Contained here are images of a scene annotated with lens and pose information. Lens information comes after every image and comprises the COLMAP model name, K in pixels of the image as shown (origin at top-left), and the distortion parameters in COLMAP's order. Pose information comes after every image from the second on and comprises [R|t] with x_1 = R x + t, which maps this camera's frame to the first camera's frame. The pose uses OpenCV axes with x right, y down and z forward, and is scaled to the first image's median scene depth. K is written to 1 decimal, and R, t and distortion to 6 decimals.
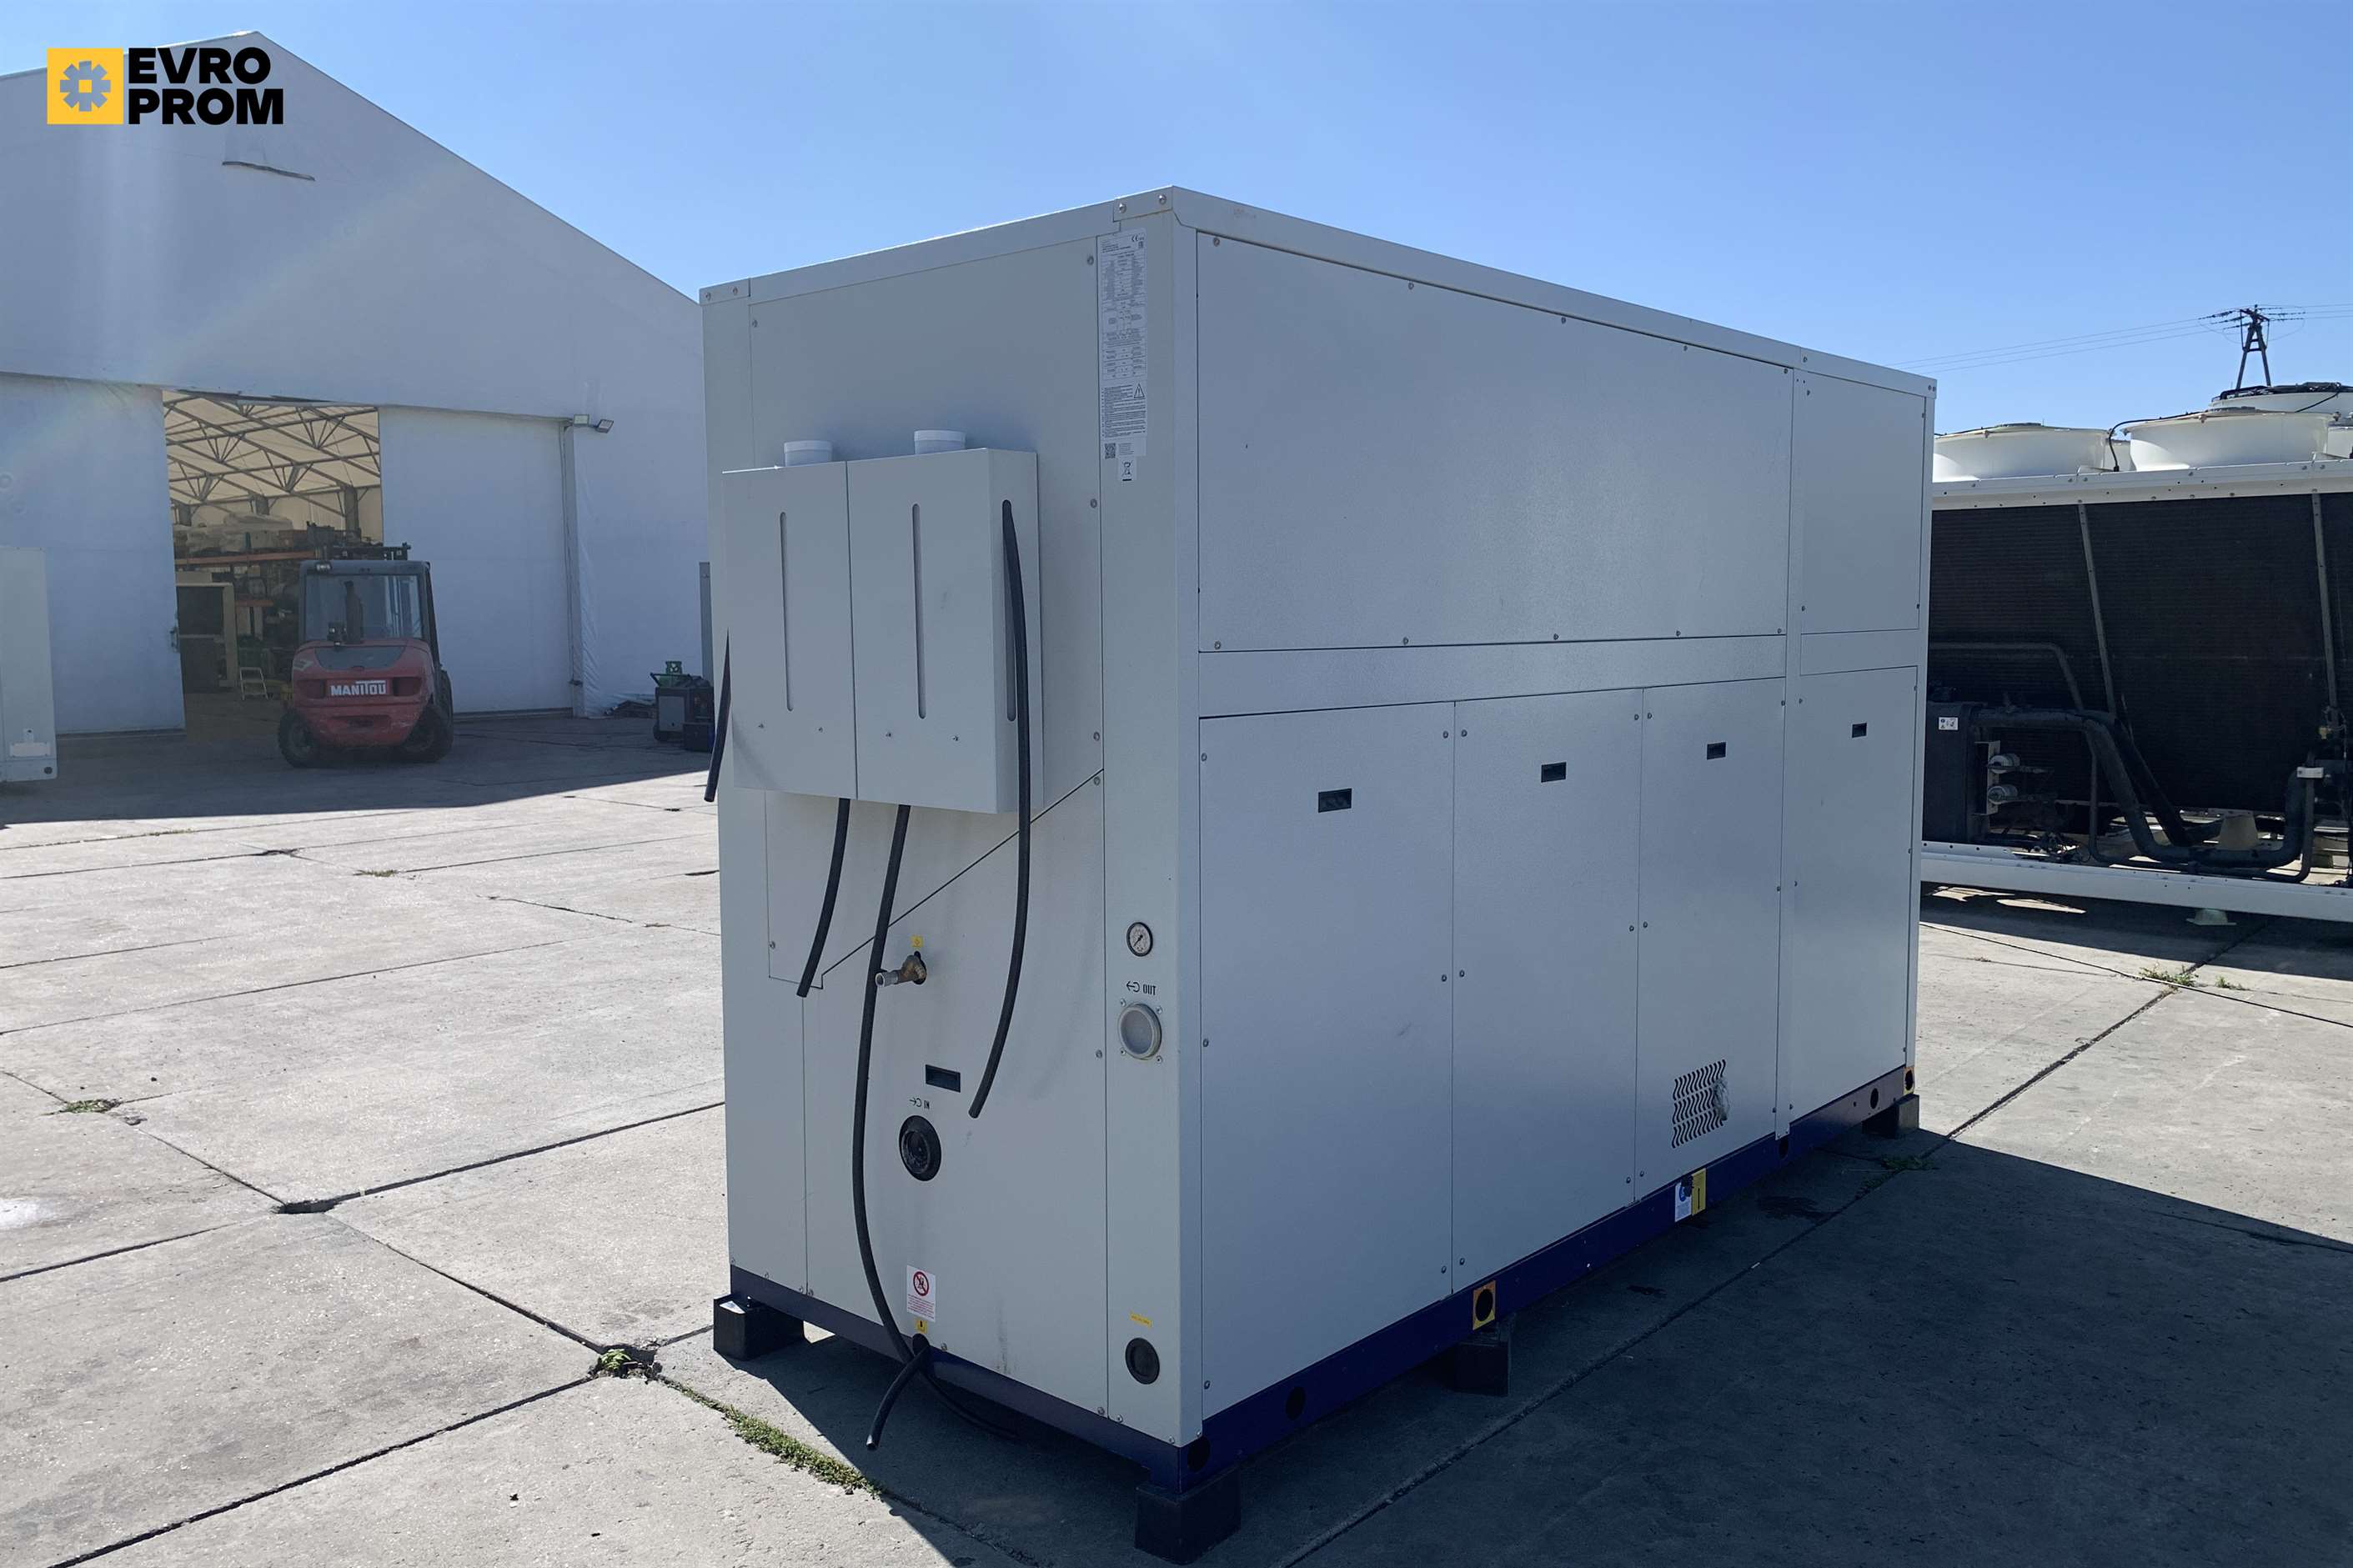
lens RADIAL K [[1815.8, 0, 1175.2], [0, 1815.8, 772.6], [0, 0, 1]] dist [0.037213, -0.008717]
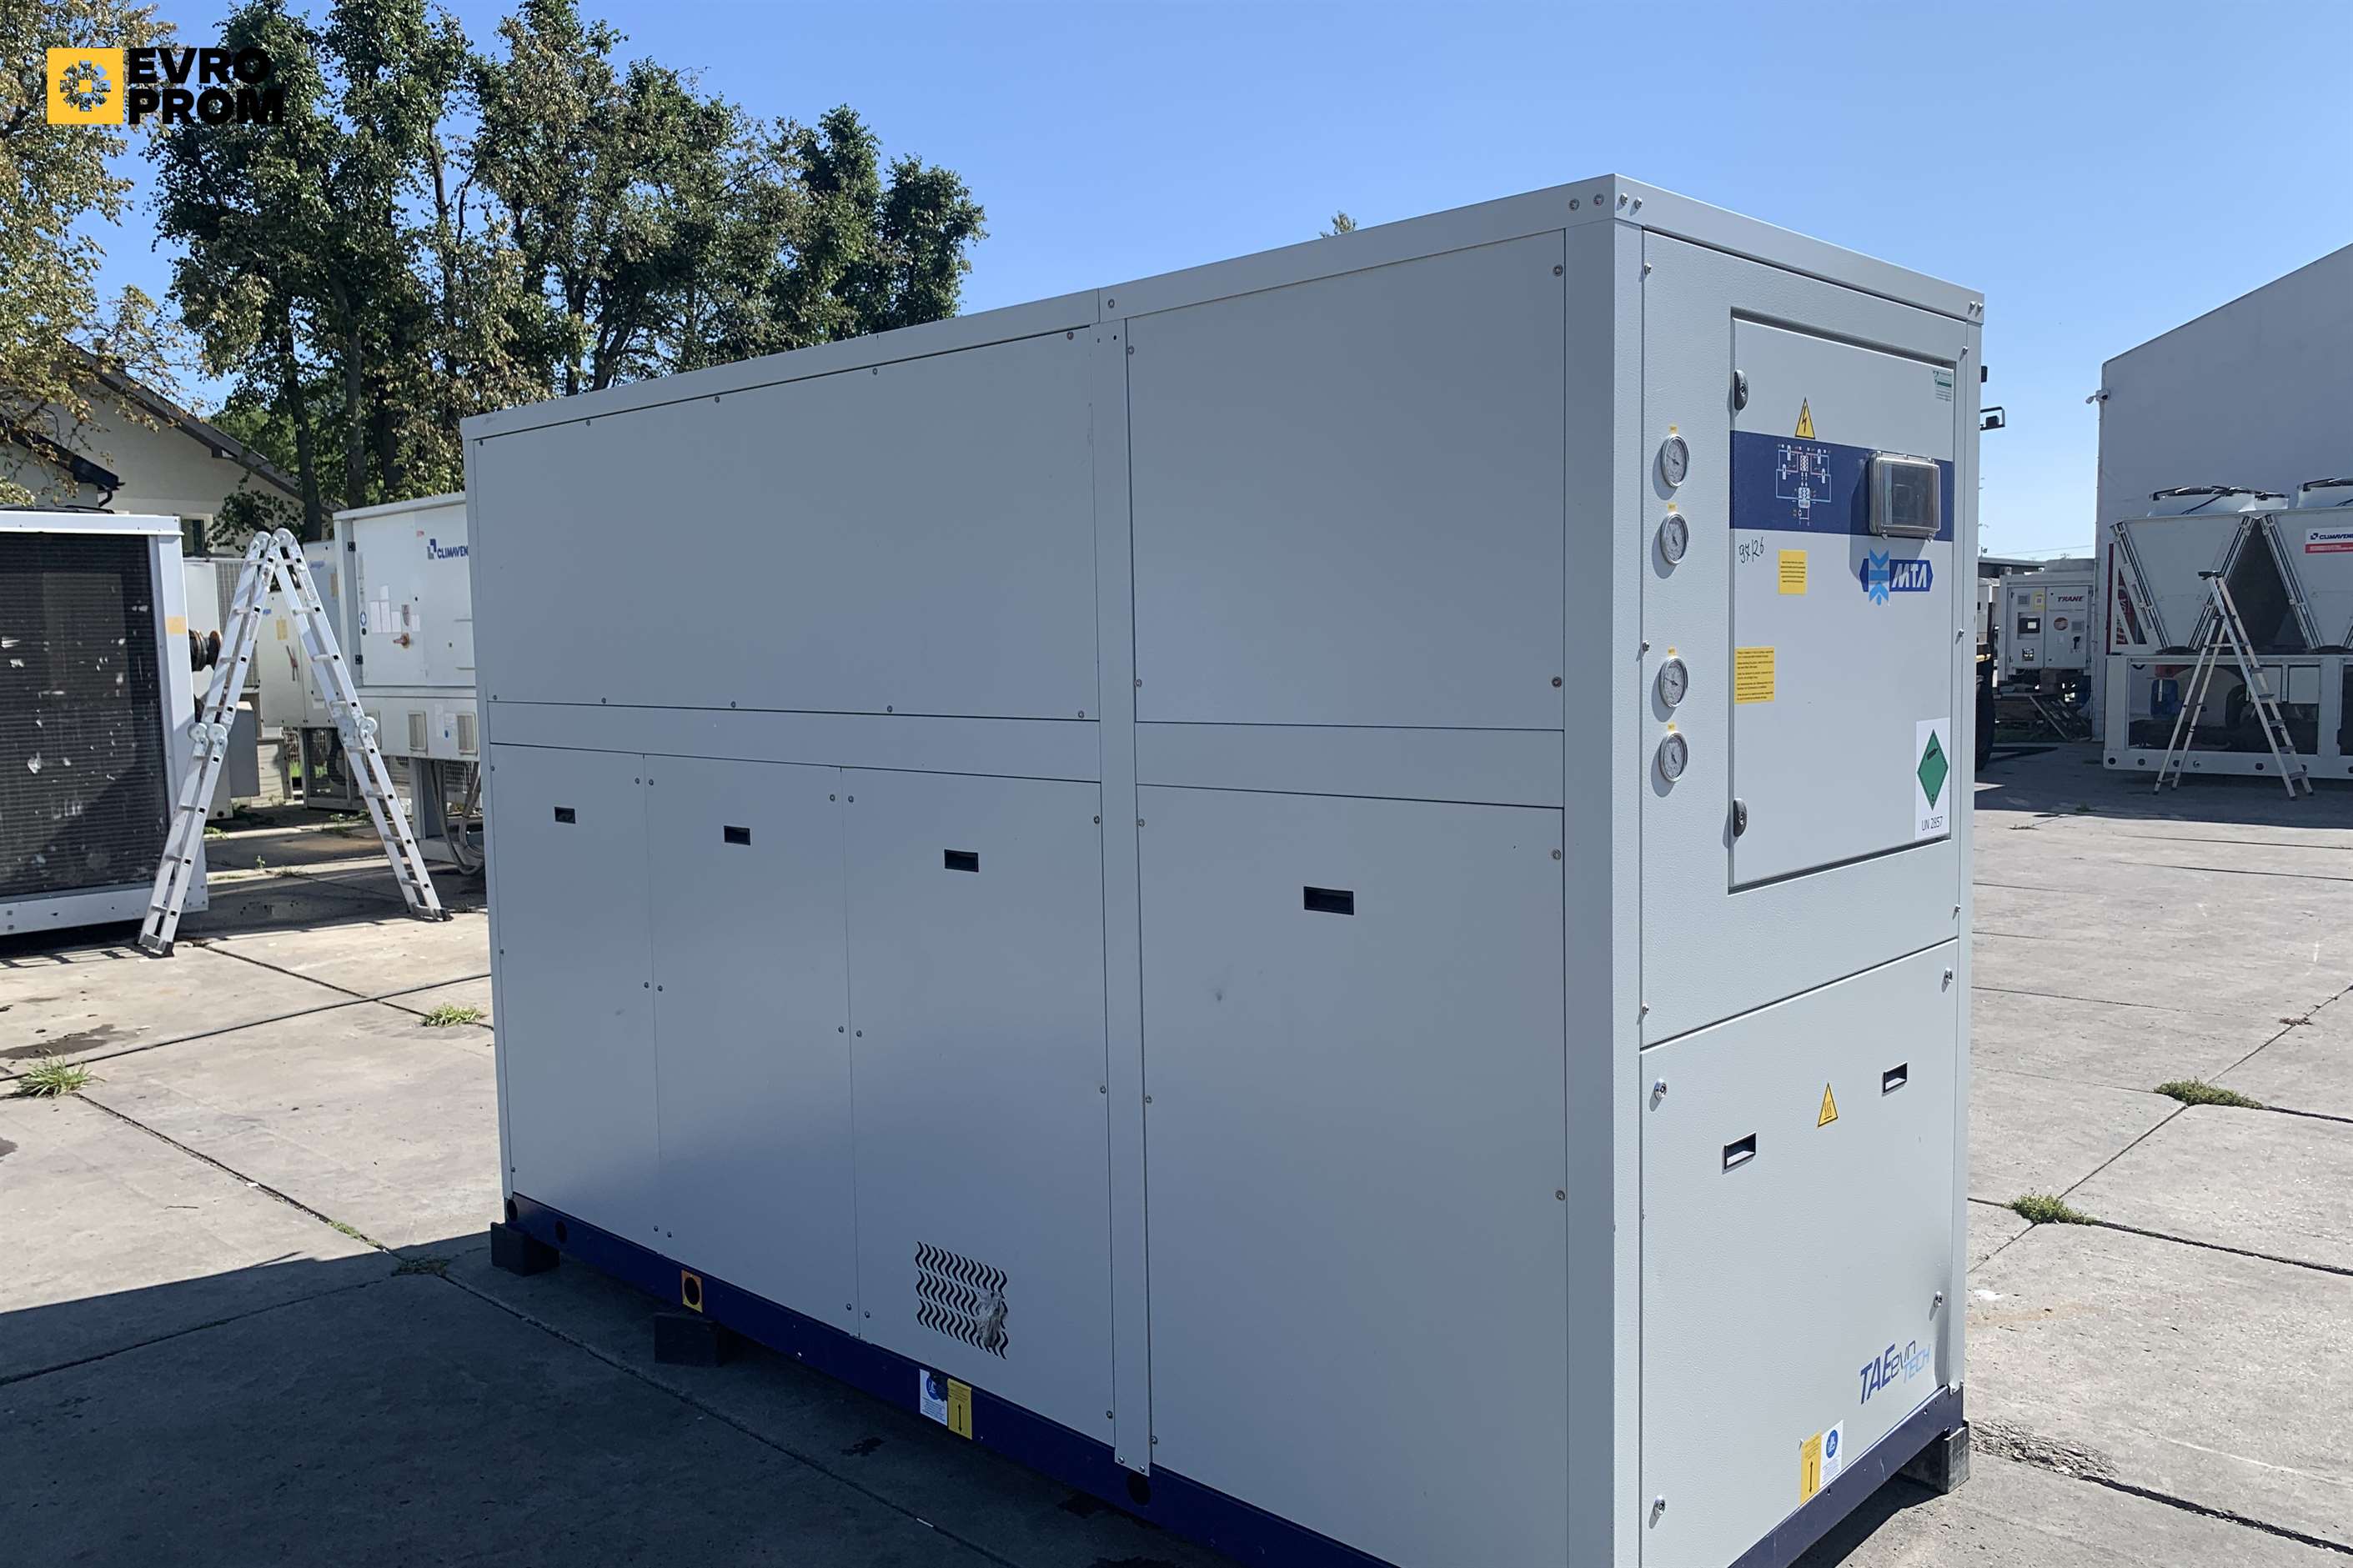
lens RADIAL K [[1777.3, 0, 1147.9], [0, 1777.3, 809.4], [0, 0, 1]] dist [0.053104, -0.002313]
pose [[-0.043994, 0.083789, -0.995512, 1.112885], [-0.083118, 0.992715, 0.087227, -0.113429], [0.995568, 0.086583, -0.036709, 1.162838]]
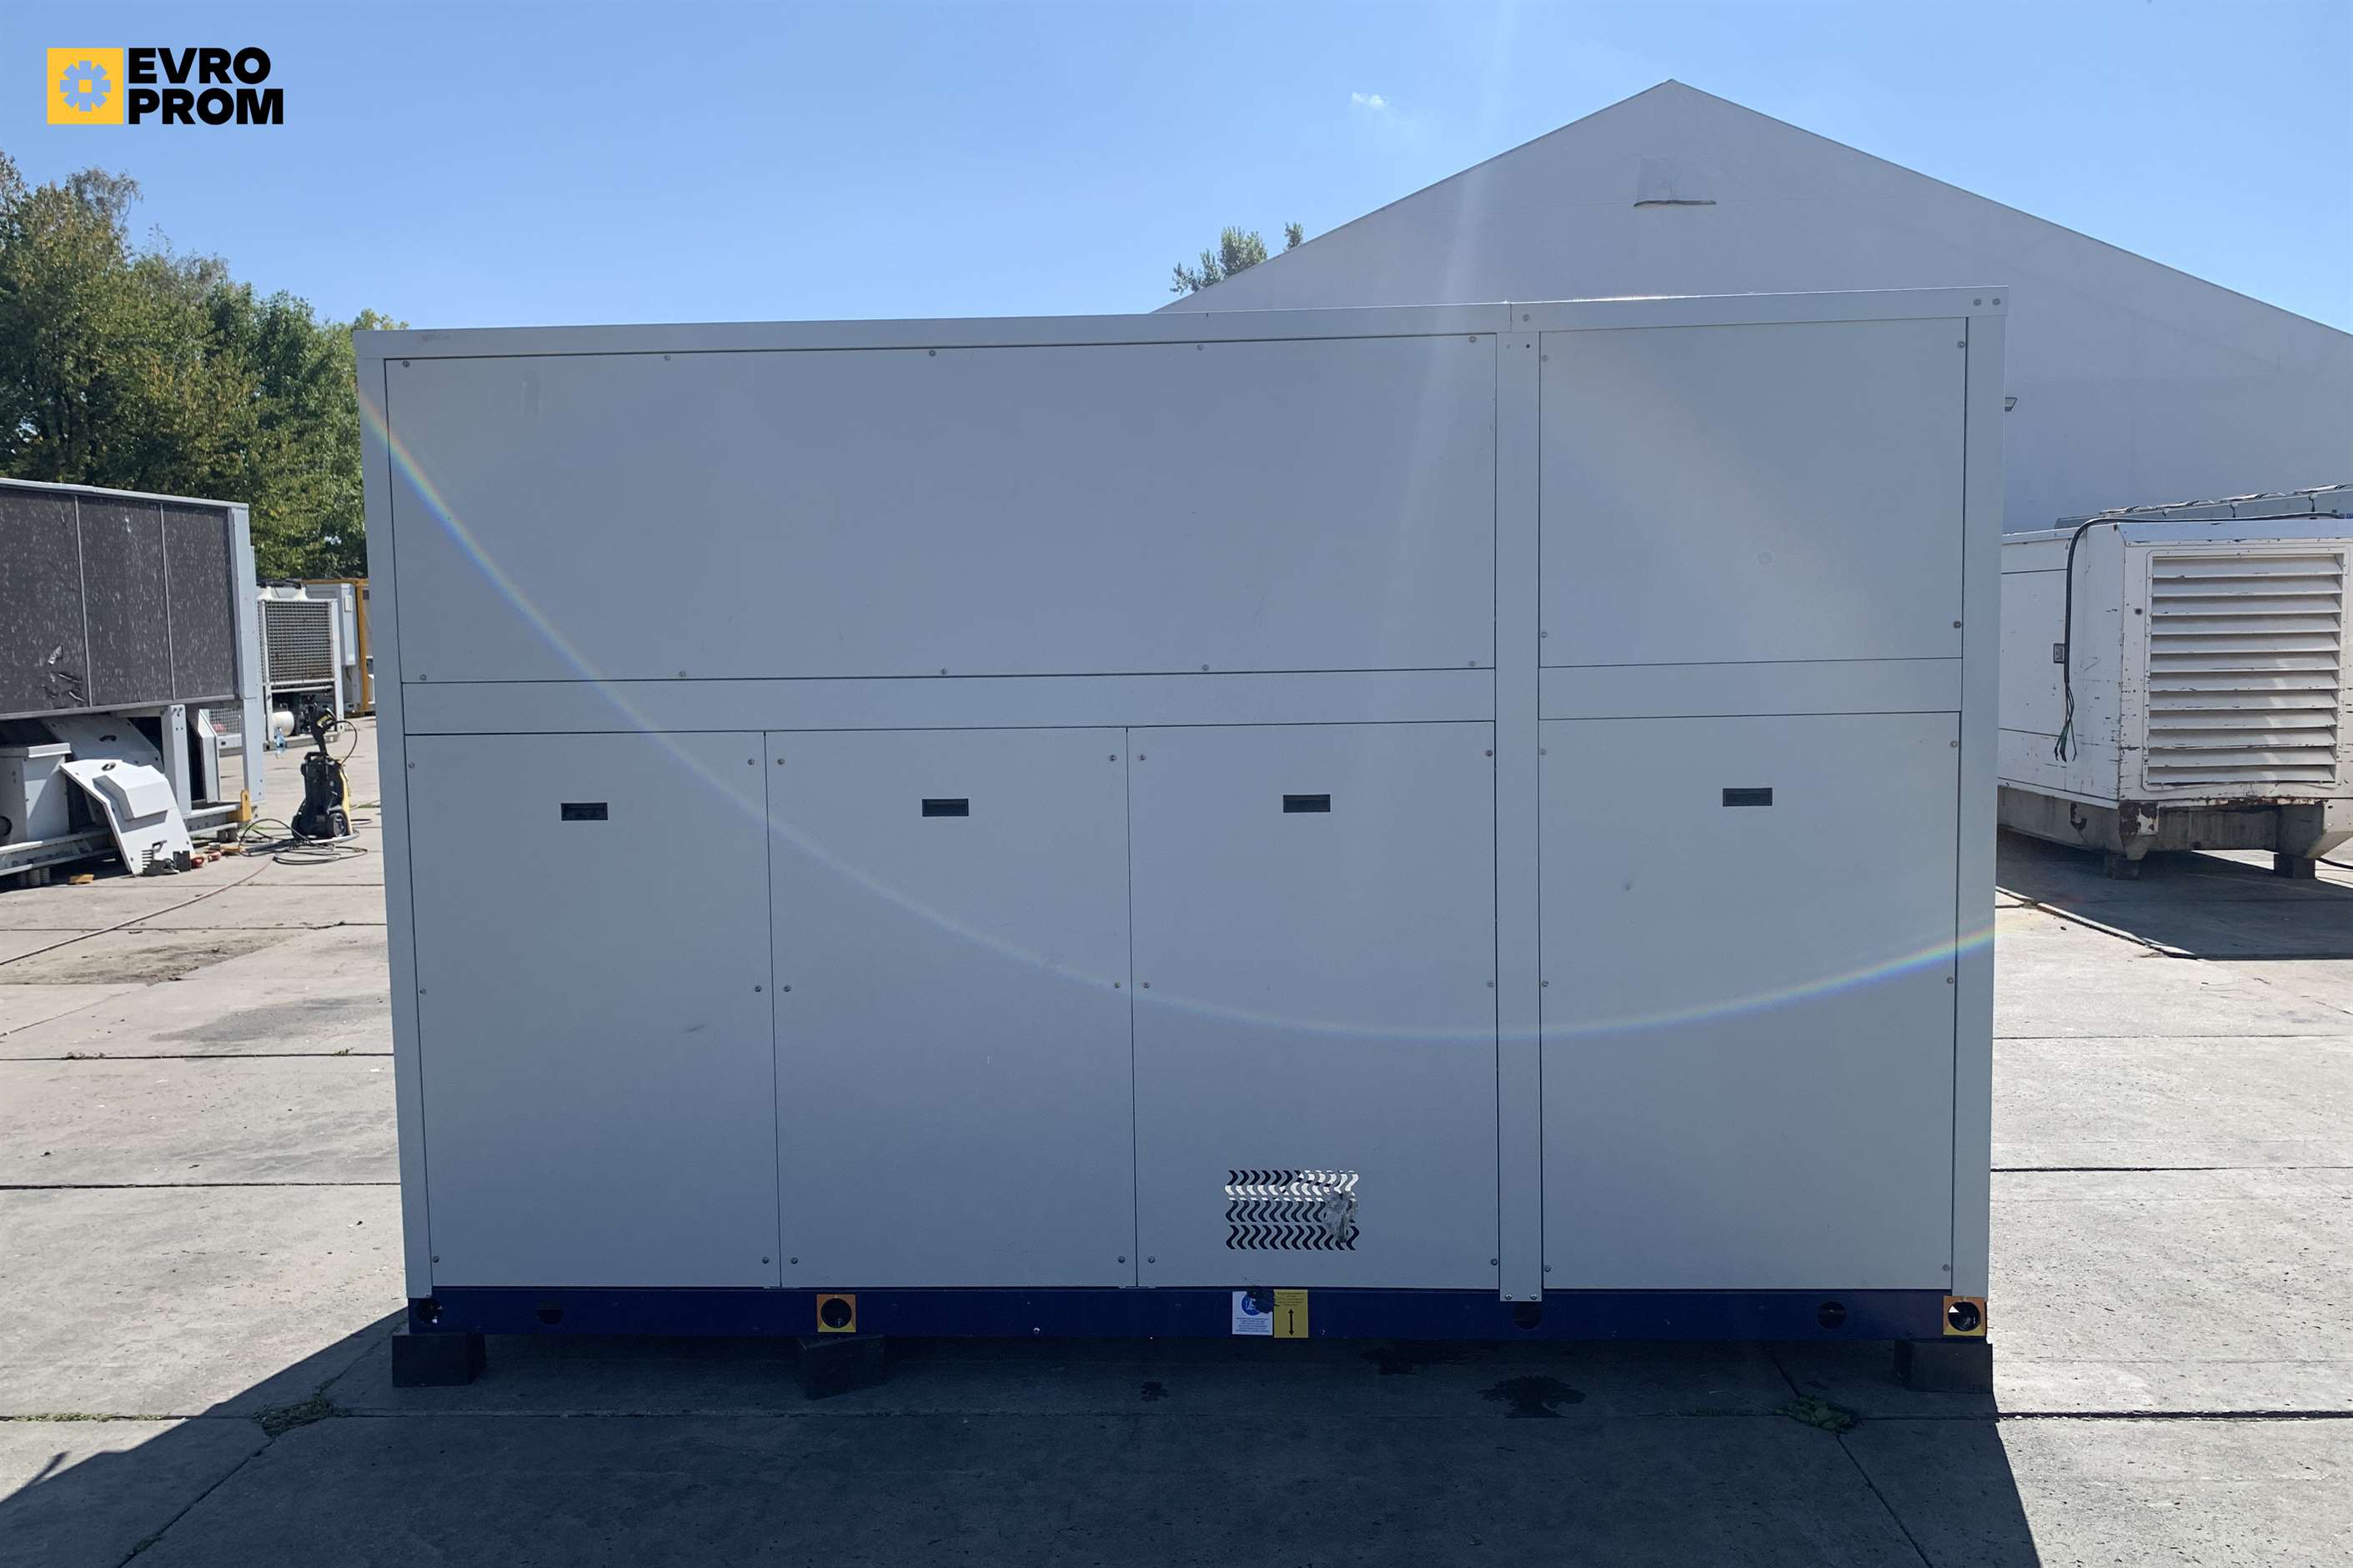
lens RADIAL K [[1815.8, 0, 1175.2], [0, 1815.8, 772.6], [0, 0, 1]] dist [0.037213, -0.008717]
pose [[0.623541, 0.054228, -0.779908, 0.972605], [-0.054273, 0.998187, 0.026013, -0.047954], [0.779905, 0.026108, 0.625353, 0.440795]]
